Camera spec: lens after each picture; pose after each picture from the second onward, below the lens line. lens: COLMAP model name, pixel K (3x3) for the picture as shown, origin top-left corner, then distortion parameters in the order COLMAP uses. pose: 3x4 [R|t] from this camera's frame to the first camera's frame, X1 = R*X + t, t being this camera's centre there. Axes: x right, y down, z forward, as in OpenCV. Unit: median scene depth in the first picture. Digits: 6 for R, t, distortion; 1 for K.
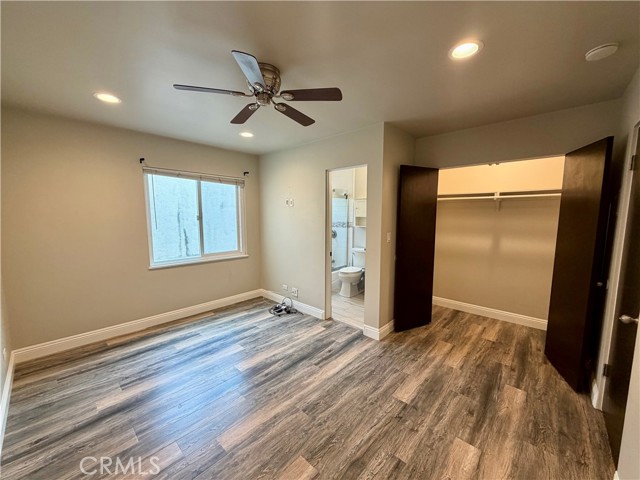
lens RADIAL K [[253.1, 0, 319.4], [0, 253.1, 241.4], [0, 0, 1]] dist [0.000212, -0.000231]
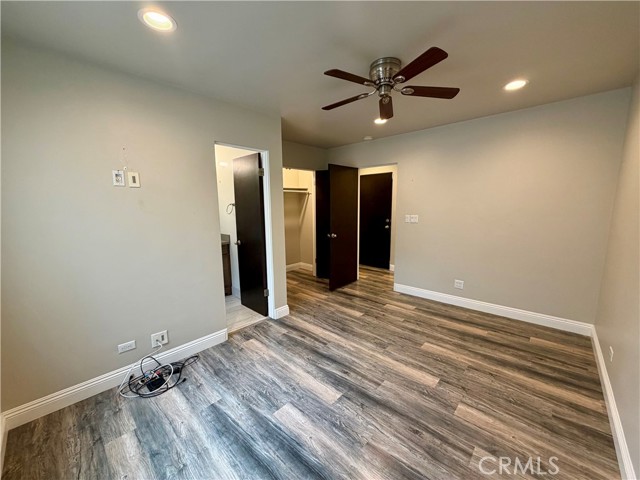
lens RADIAL K [[253.1, 0, 319.4], [0, 253.1, 241.4], [0, 0, 1]] dist [0.000212, -0.000231]
pose [[0.008082, -0.146505, 0.989177, -0.877214], [0.120199, 0.982179, 0.144487, -0.077760], [-0.992717, 0.117731, 0.025548, 0.840537]]
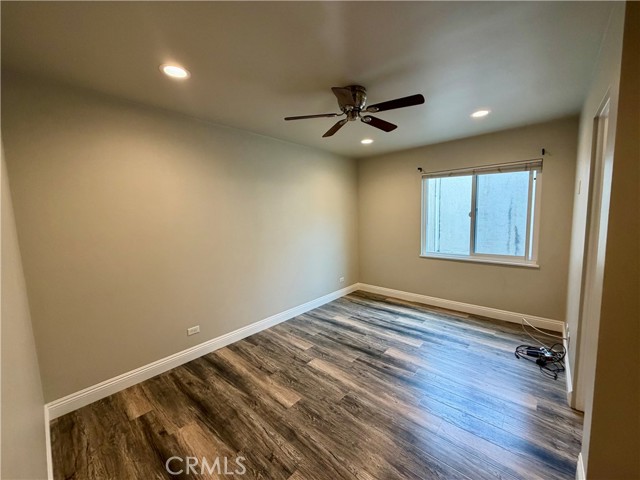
lens RADIAL K [[253.1, 0, 319.4], [0, 253.1, 241.4], [0, 0, 1]] dist [0.000212, -0.000231]
pose [[0.010393, 0.101729, -0.994758, 0.637673], [-0.078473, 0.991826, 0.100610, -0.057593], [0.996862, 0.077016, 0.018291, 0.553091]]
